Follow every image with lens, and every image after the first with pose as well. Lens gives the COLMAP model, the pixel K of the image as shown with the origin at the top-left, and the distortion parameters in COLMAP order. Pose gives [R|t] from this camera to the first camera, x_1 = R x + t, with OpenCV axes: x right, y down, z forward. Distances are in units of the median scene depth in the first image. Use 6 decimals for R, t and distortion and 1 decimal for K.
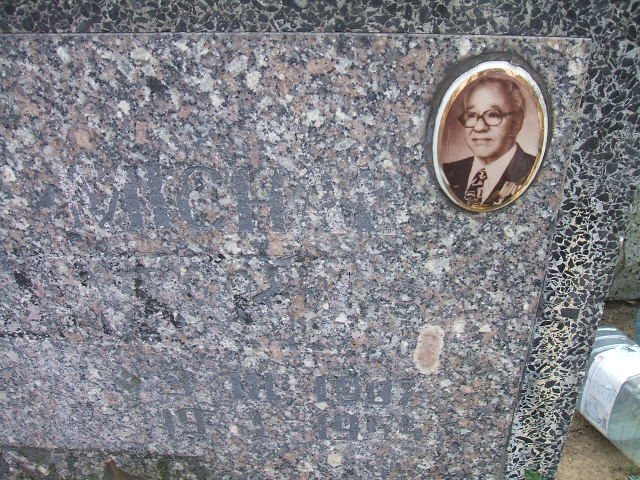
lens RADIAL K [[705.3, 0, 316.5], [0, 705.3, 236.3], [0, 0, 1]] dist [-0.098979, 0.000000]
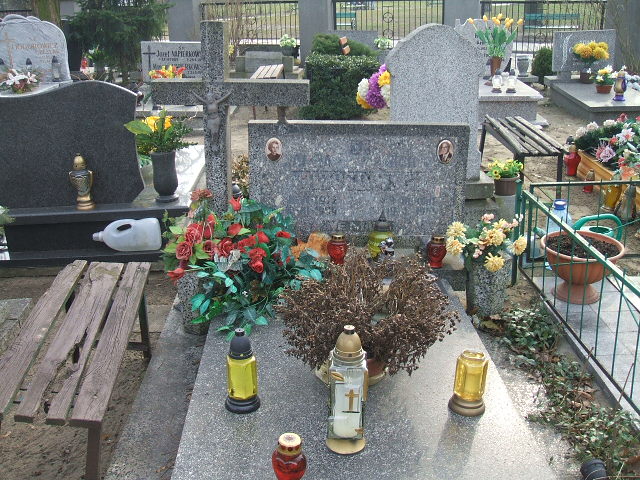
lens RADIAL K [[705.3, 0, 320.9], [0, 705.3, 238.6], [0, 0, 1]] dist [-0.098979, 0.000000]
pose [[0.996662, 0.001970, 0.081610, -1.443098], [0.020381, 0.962047, -0.272123, 2.378467], [-0.079048, 0.272878, 0.958796, -4.976213]]
